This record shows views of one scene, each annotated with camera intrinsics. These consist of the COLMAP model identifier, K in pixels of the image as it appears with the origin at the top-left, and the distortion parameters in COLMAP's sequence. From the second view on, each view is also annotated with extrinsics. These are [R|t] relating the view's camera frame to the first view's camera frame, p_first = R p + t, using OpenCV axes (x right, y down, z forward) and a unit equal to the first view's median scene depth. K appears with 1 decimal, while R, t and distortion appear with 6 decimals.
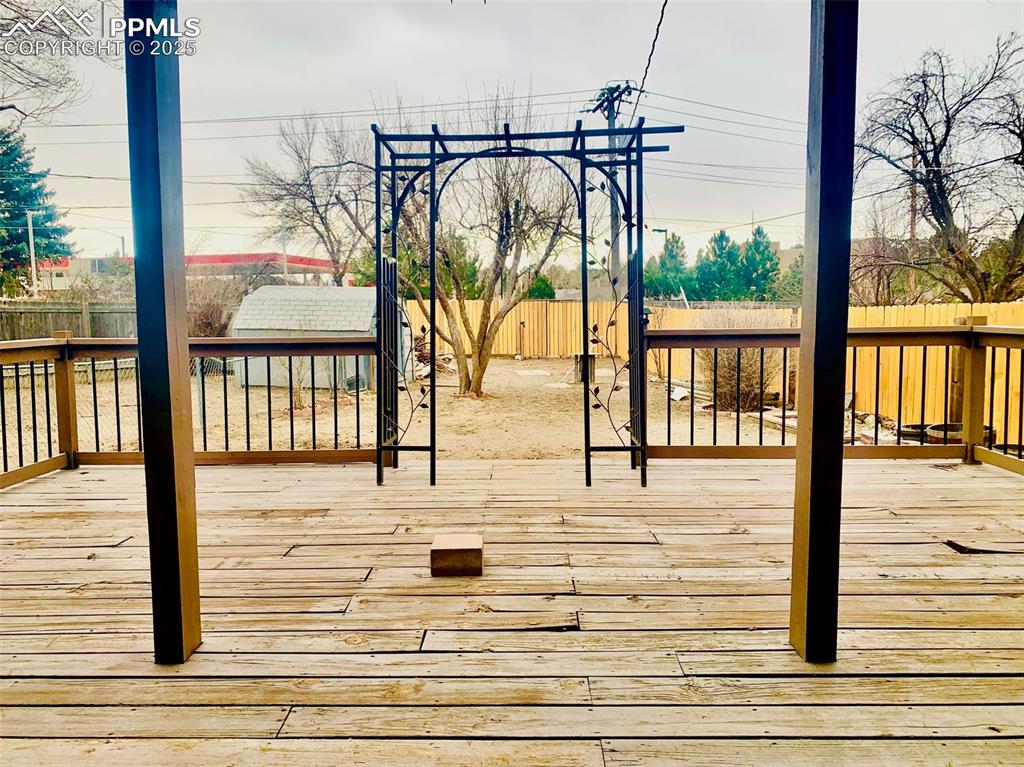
lens RADIAL K [[781.7, 0, 506.2], [0, 781.7, 380.4], [0, 0, 1]] dist [0.021042, 0.001573]
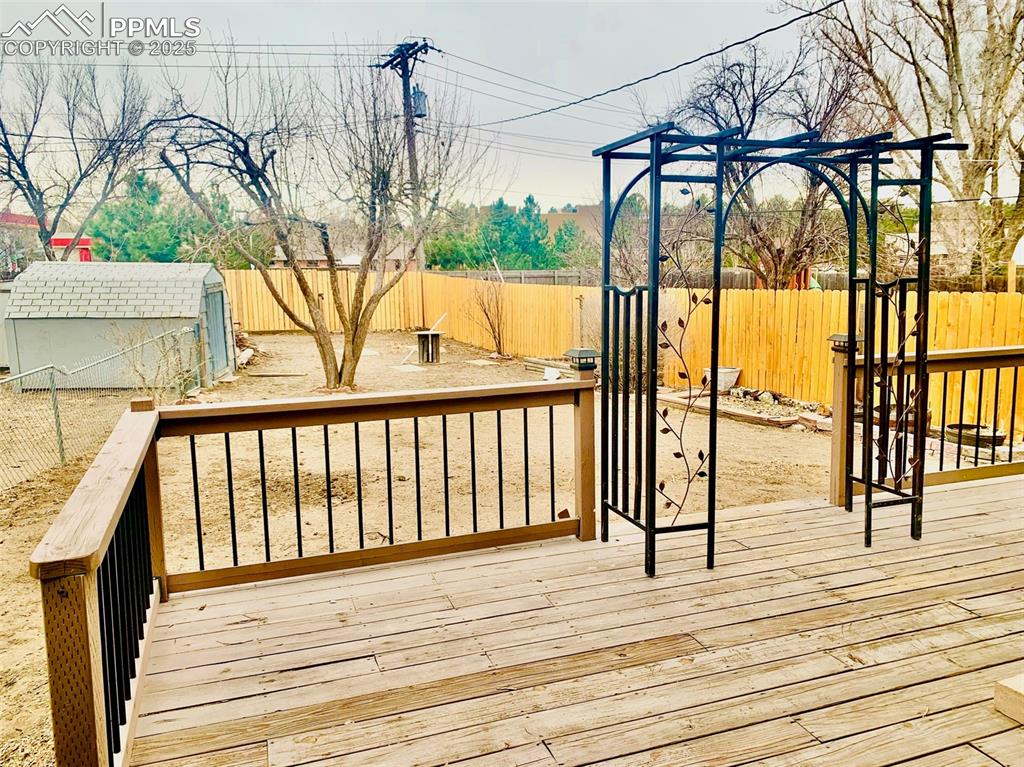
lens RADIAL K [[781.7, 0, 513.7], [0, 781.7, 384.5], [0, 0, 1]] dist [0.021042, 0.001573]
pose [[0.938388, -0.056189, 0.340984, -0.140483], [0.036990, 0.997356, 0.062553, -0.029494], [-0.343598, -0.046086, 0.937986, 0.079880]]
